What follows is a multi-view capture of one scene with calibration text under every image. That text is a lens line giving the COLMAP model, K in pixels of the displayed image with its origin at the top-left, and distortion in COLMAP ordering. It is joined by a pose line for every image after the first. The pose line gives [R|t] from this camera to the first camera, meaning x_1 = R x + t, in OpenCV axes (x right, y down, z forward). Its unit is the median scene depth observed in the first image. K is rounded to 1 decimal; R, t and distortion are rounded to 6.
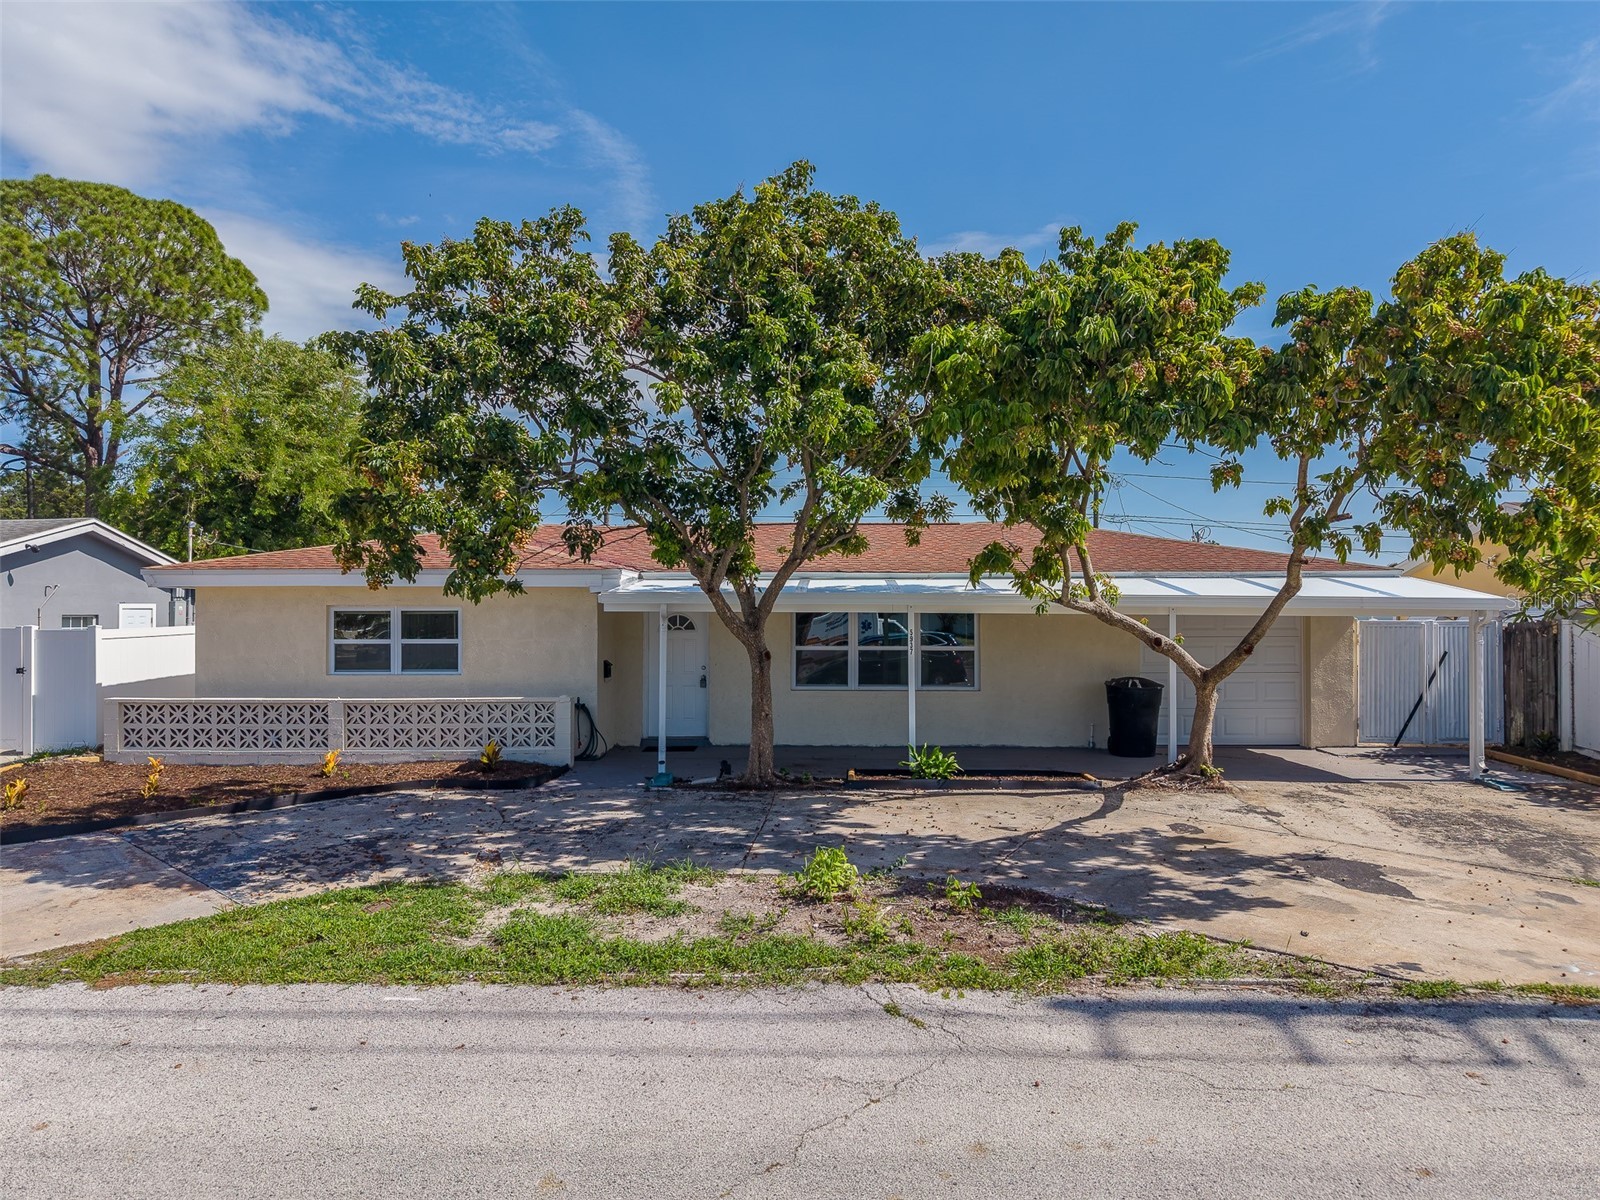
lens RADIAL K [[1067.6, 0, 792.7], [0, 1067.6, 586.5], [0, 0, 1]] dist [0.034635, -0.034109]
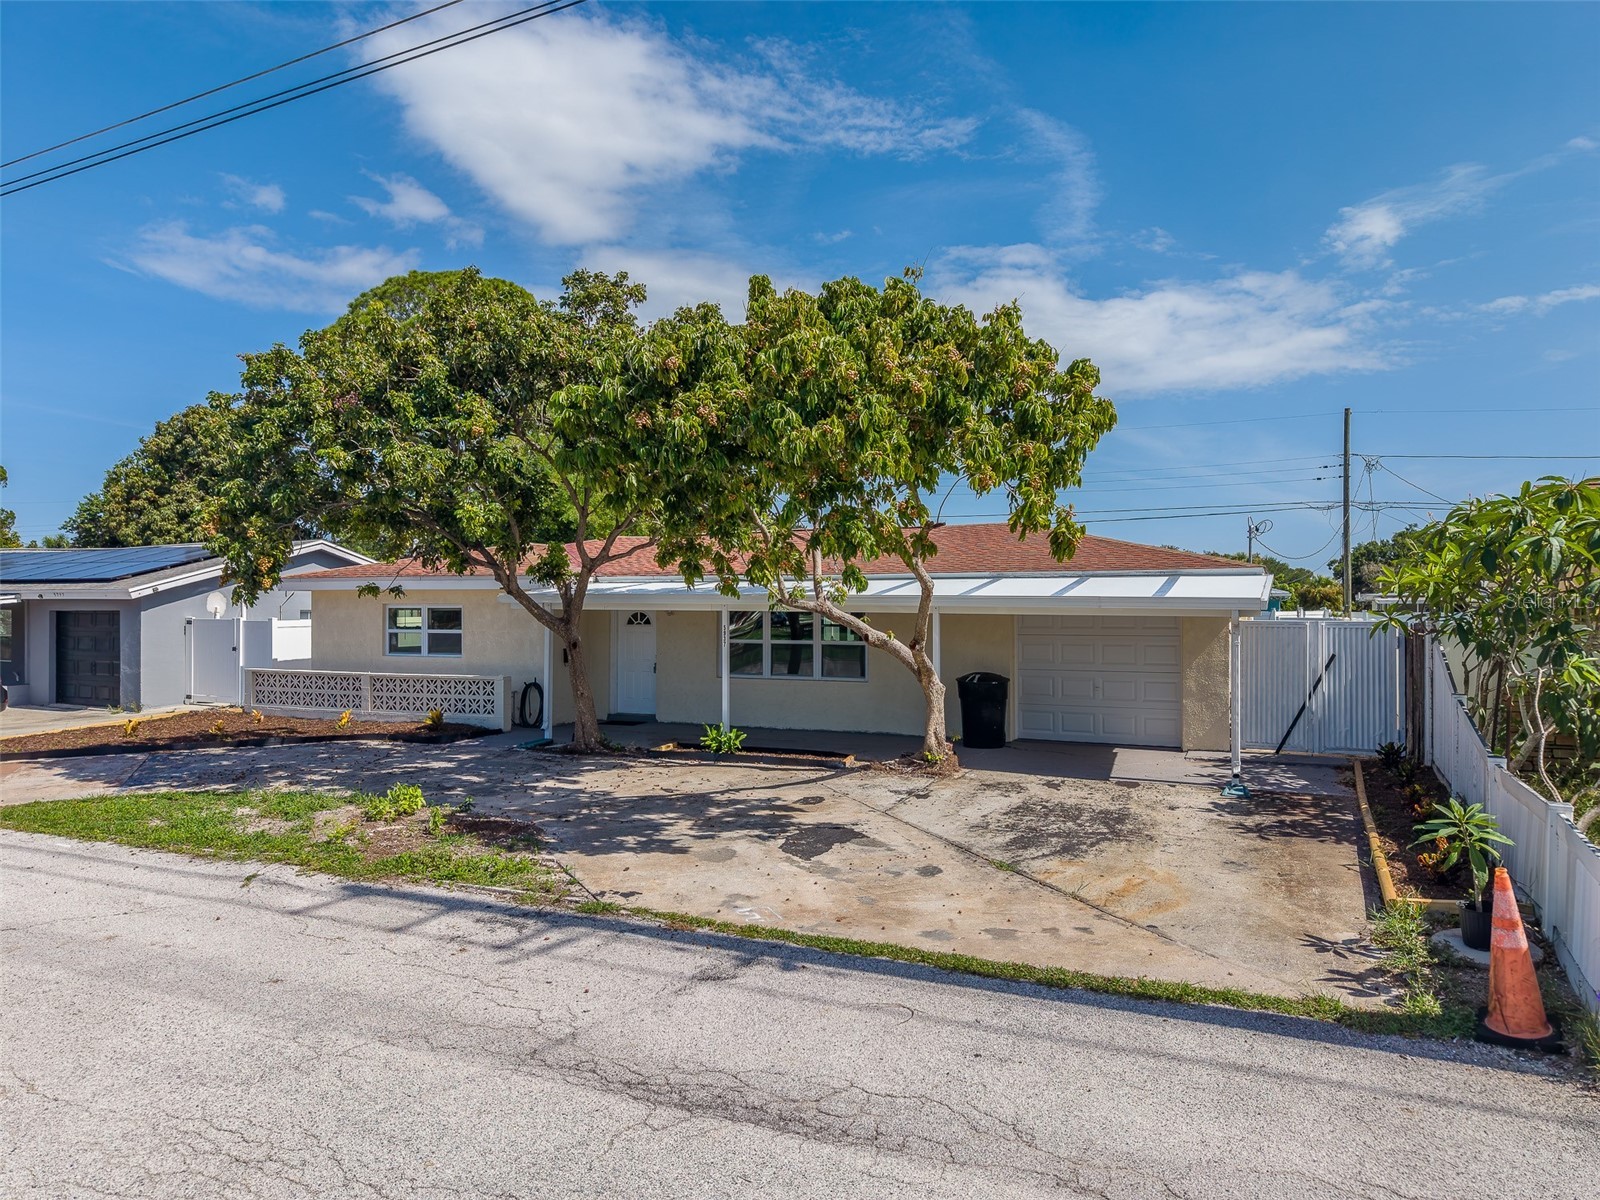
lens RADIAL K [[1067.6, 0, 775.2], [0, 1067.6, 615.5], [0, 0, 1]] dist [0.034635, -0.034109]
pose [[0.918420, 0.003871, -0.395587, 0.578797], [0.009081, 0.999482, 0.030864, -0.004535], [0.395501, -0.031938, 0.917910, -0.032764]]
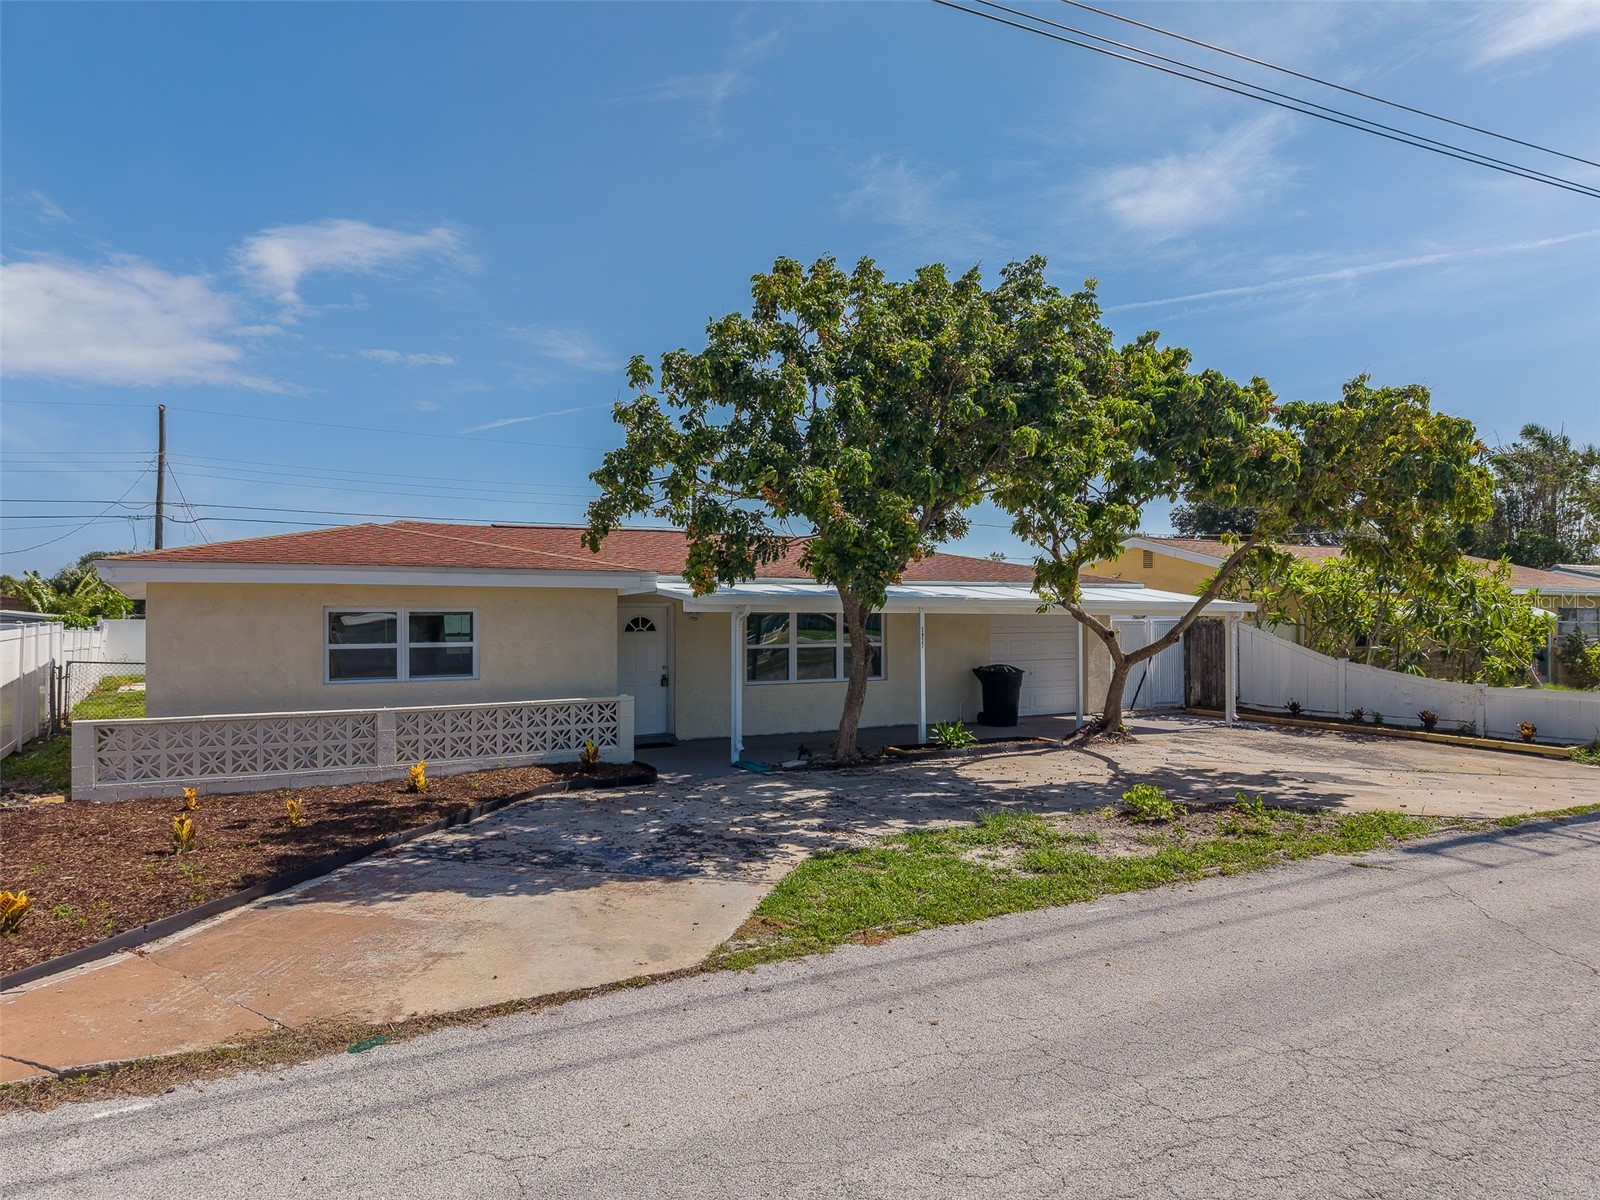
lens RADIAL K [[1067.6, 0, 790.0], [0, 1067.6, 609.5], [0, 0, 1]] dist [0.034635, -0.034109]
pose [[0.853550, 0.002187, 0.521007, -0.603130], [-0.009200, 0.999899, 0.010874, 0.007932], [-0.520930, -0.014075, 0.853483, 0.050111]]
